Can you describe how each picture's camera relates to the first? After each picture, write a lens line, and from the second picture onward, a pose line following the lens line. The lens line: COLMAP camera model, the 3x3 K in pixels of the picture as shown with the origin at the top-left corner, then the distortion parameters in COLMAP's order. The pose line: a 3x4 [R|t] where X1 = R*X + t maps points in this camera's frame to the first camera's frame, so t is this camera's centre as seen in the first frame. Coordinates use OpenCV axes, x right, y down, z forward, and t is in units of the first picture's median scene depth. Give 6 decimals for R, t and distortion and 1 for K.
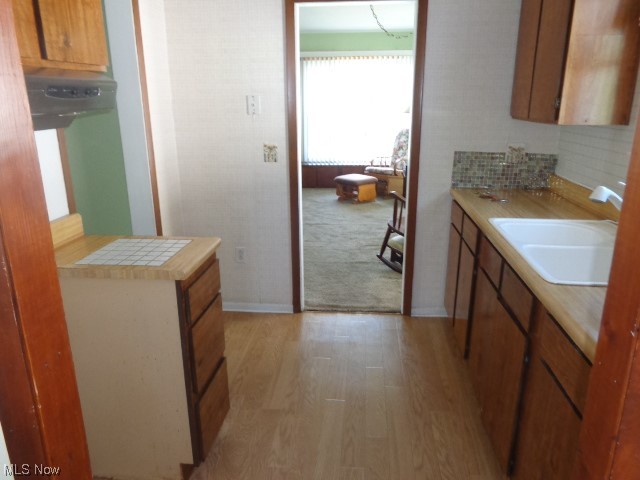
lens RADIAL K [[479.0, 0, 323.7], [0, 479.0, 242.0], [0, 0, 1]] dist [-0.006200, 0.003353]
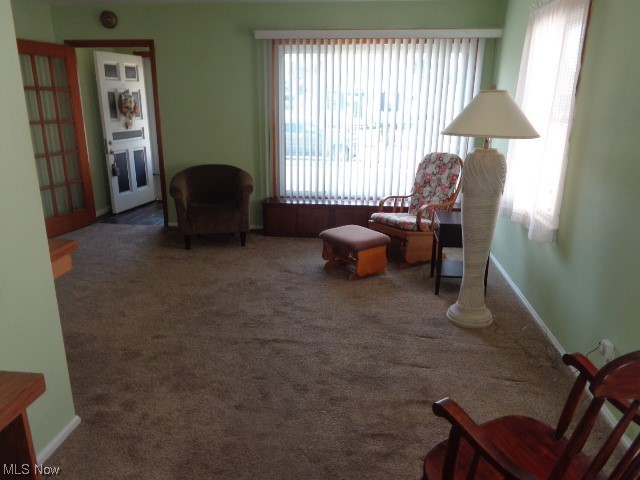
lens RADIAL K [[479.0, 0, 316.3], [0, 479.0, 239.1], [0, 0, 1]] dist [-0.006200, 0.003353]
pose [[0.999271, 0.025055, -0.028818, 0.035991], [-0.025232, 0.999665, -0.005785, -0.121108], [0.028663, 0.006507, 0.999568, 0.380820]]
